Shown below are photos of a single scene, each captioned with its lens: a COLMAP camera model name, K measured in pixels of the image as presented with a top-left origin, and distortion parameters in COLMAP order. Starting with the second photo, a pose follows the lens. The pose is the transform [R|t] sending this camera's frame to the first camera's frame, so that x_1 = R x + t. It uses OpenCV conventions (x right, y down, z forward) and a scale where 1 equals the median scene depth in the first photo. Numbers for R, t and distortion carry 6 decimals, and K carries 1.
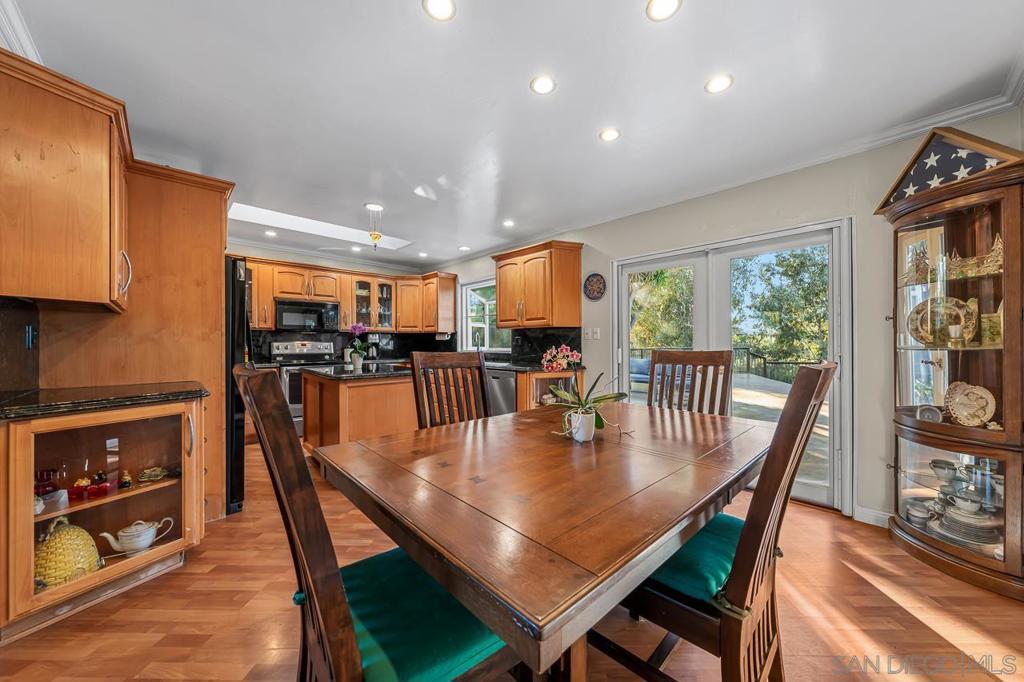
lens RADIAL K [[367.2, 0, 519.0], [0, 367.2, 343.0], [0, 0, 1]] dist [-0.000305, -0.000047]
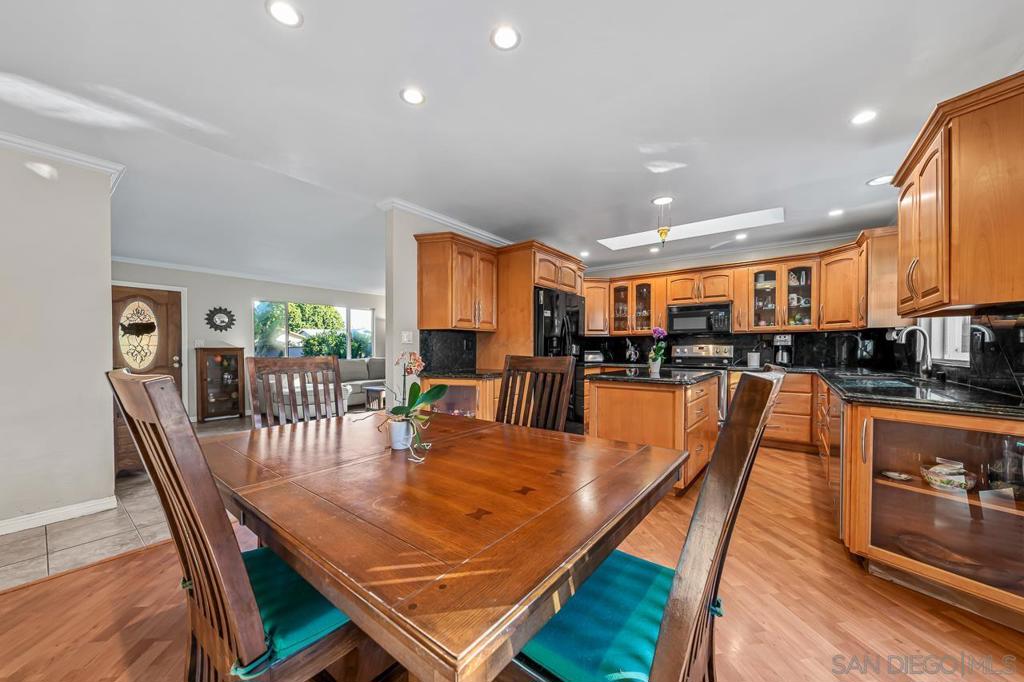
lens RADIAL K [[363.1, 0, 499.9], [0, 363.1, 350.6], [0, 0, 1]] dist [-0.000031, 0.000011]
pose [[0.130839, 0.009130, -0.991362, 0.772425], [0.004819, 0.999940, 0.009845, -0.001706], [0.991392, -0.006065, 0.130787, 0.774826]]
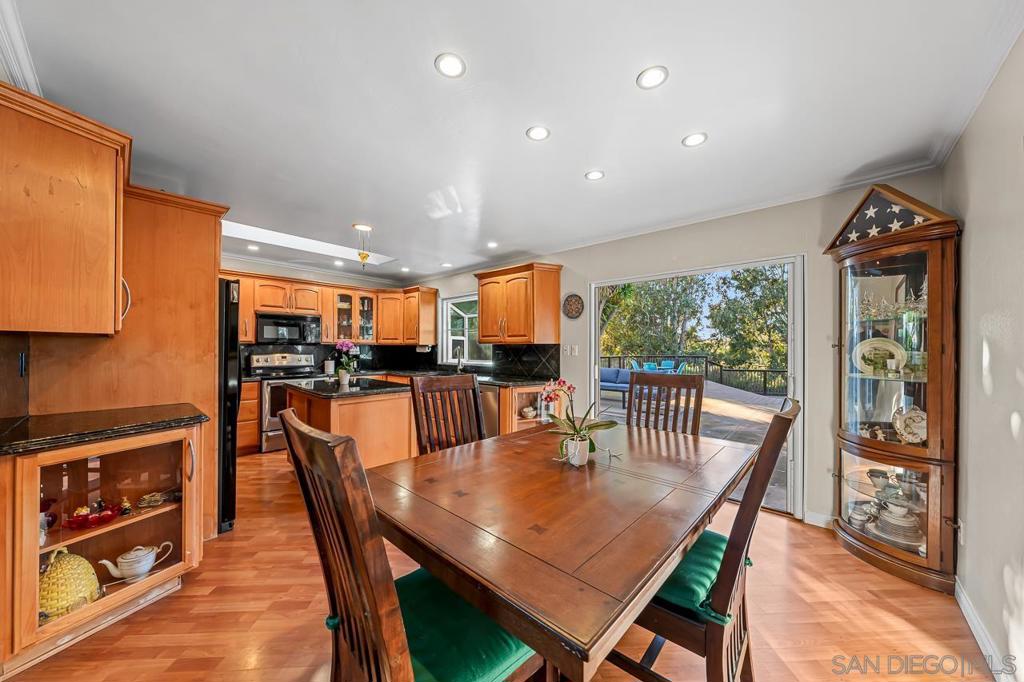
lens RADIAL K [[358.3, 0, 513.3], [0, 358.3, 347.7], [0, 0, 1]] dist [-0.000479, 0.000053]
pose [[0.997716, 0.005533, 0.067326, -0.065724], [-0.005532, 0.999985, -0.000211, -0.058471], [-0.067326, -0.000162, 0.997731, -0.044944]]
